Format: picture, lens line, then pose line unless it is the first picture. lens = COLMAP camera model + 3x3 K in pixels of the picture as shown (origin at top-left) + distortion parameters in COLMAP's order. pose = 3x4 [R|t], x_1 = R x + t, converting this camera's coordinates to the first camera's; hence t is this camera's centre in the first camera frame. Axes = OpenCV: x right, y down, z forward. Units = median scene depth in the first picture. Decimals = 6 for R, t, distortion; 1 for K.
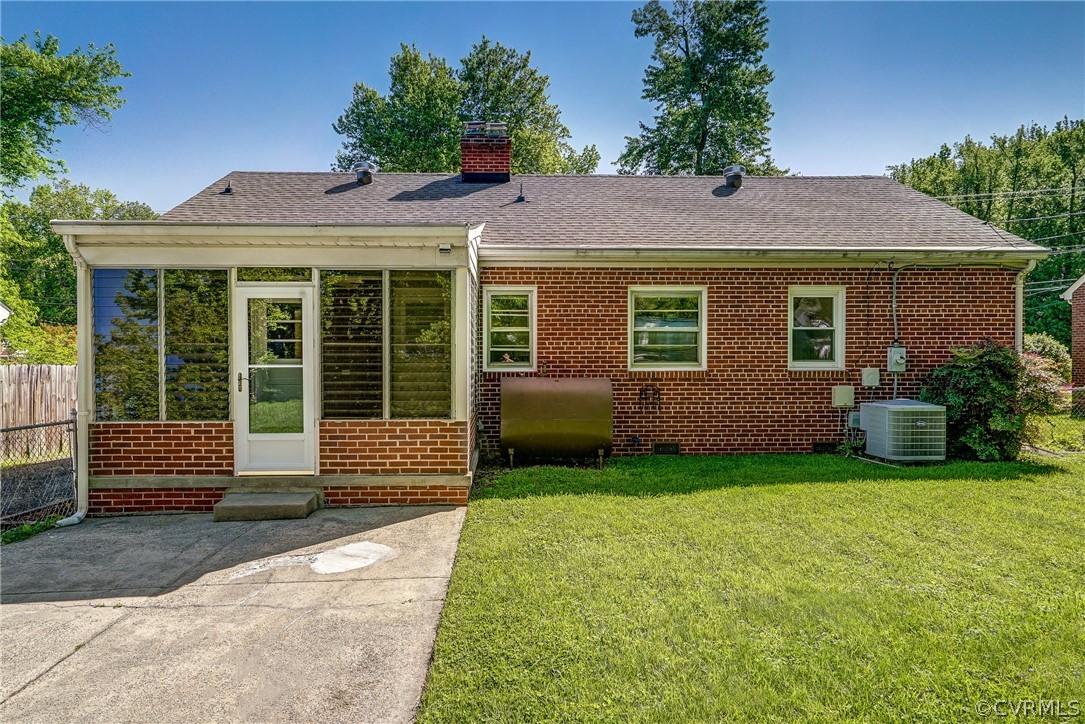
lens RADIAL K [[663.0, 0, 542.5], [0, 663.0, 362.0], [0, 0, 1]] dist [0.002348, 0.001104]
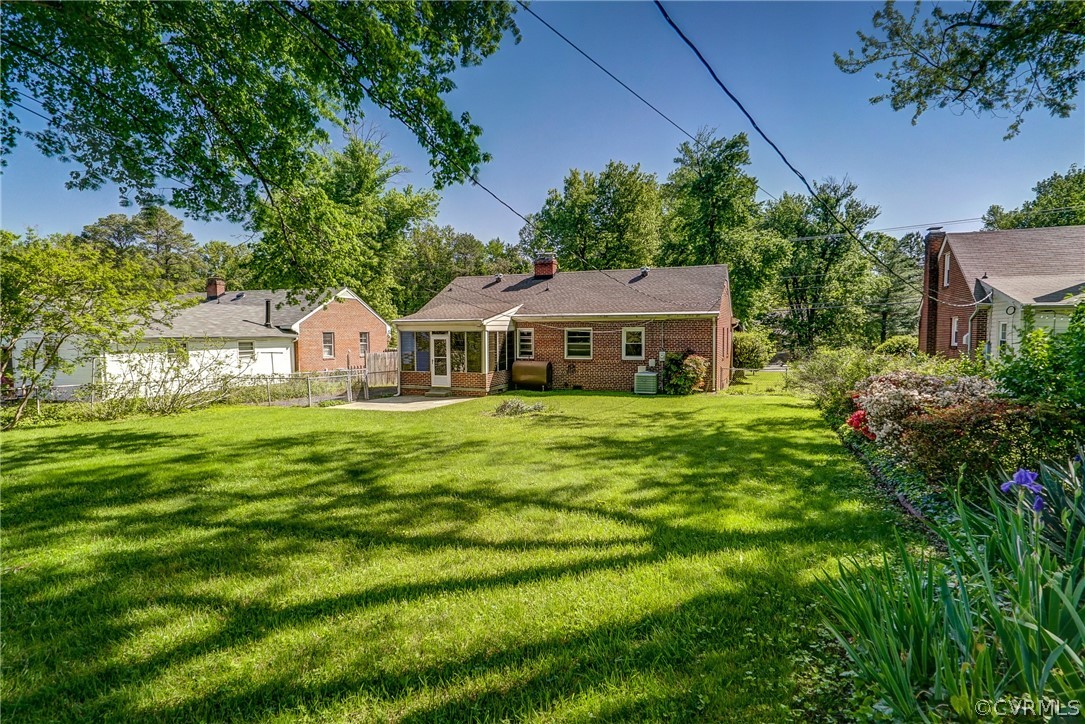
lens RADIAL K [[527.5, 0, 542.5], [0, 527.5, 362.0], [0, 0, 1]] dist [-0.000244, -0.000192]
pose [[0.915459, 0.019311, -0.401947, 0.941378], [-0.001879, 0.999042, 0.043718, -0.070007], [0.402406, -0.039267, 0.914619, -1.057489]]
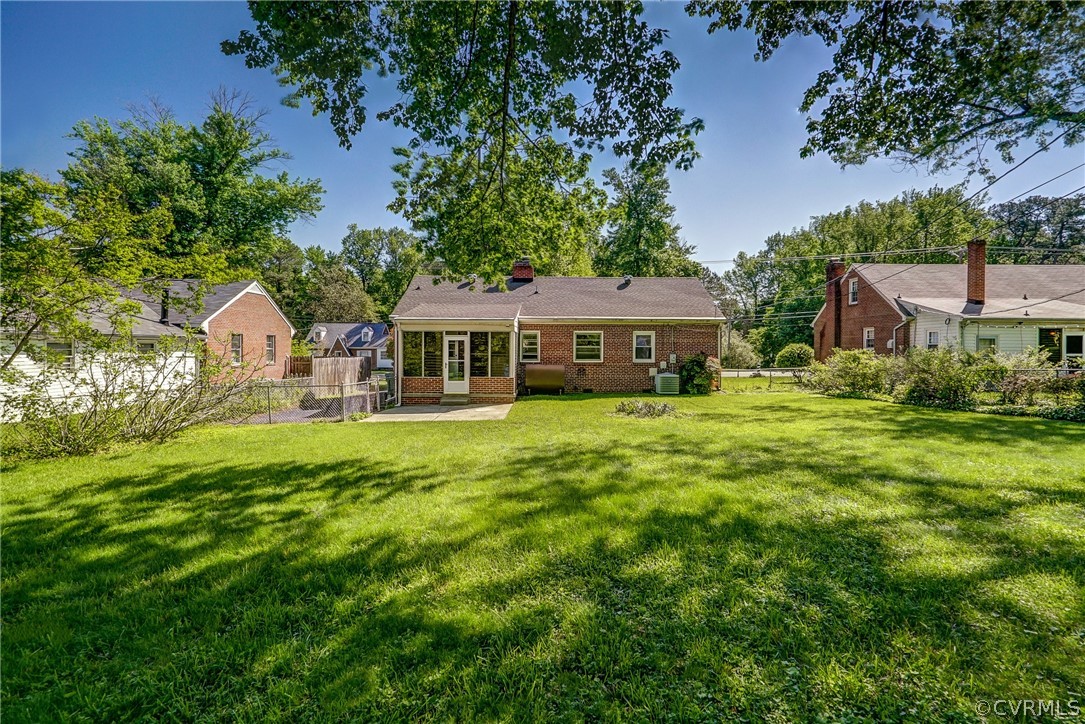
lens RADIAL K [[501.1, 0, 559.8], [0, 501.1, 356.4], [0, 0, 1]] dist [-0.002430, -0.000054]
pose [[0.999601, 0.006276, -0.027532, 0.131362], [-0.006096, 0.999960, 0.006602, -0.023866], [0.027573, -0.006432, 0.999599, -1.066280]]
